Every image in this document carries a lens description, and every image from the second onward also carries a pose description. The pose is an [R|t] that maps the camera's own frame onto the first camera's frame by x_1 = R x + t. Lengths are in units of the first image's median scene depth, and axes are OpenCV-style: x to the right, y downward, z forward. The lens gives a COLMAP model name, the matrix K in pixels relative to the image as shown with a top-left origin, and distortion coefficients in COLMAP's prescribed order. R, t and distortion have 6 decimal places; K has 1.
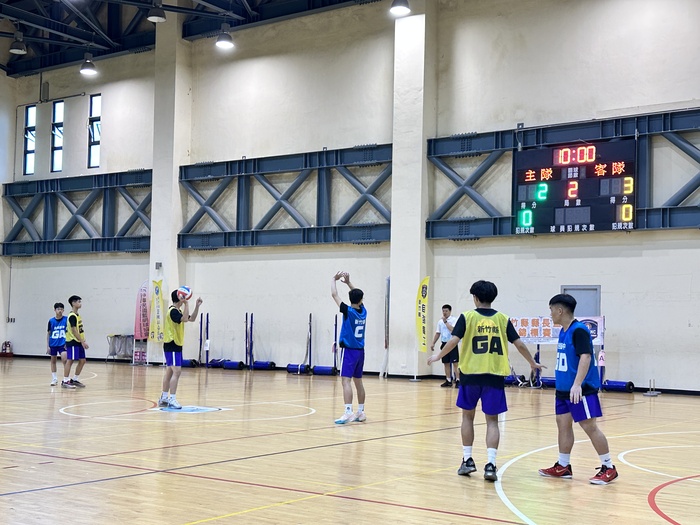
lens RADIAL K [[1063.0, 0, 331.3], [0, 1063.0, 260.5], [0, 0, 1]] dist [0.235864, 0.000000]
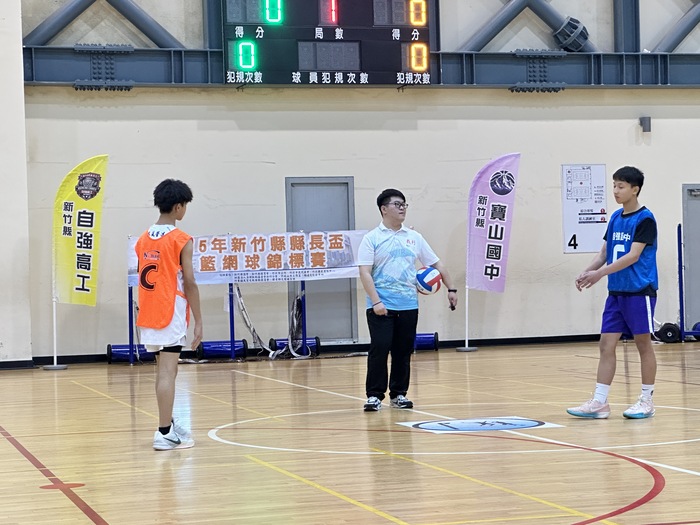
lens RADIAL K [[1806.2, 0, 353.7], [0, 1806.2, 261.2], [0, 0, 1]] dist [0.167412, 0.000000]
pose [[0.577852, -0.034526, 0.815411, -0.569368], [-0.015018, 0.998486, 0.052920, 0.016771], [-0.816003, -0.042825, 0.576458, 0.429312]]
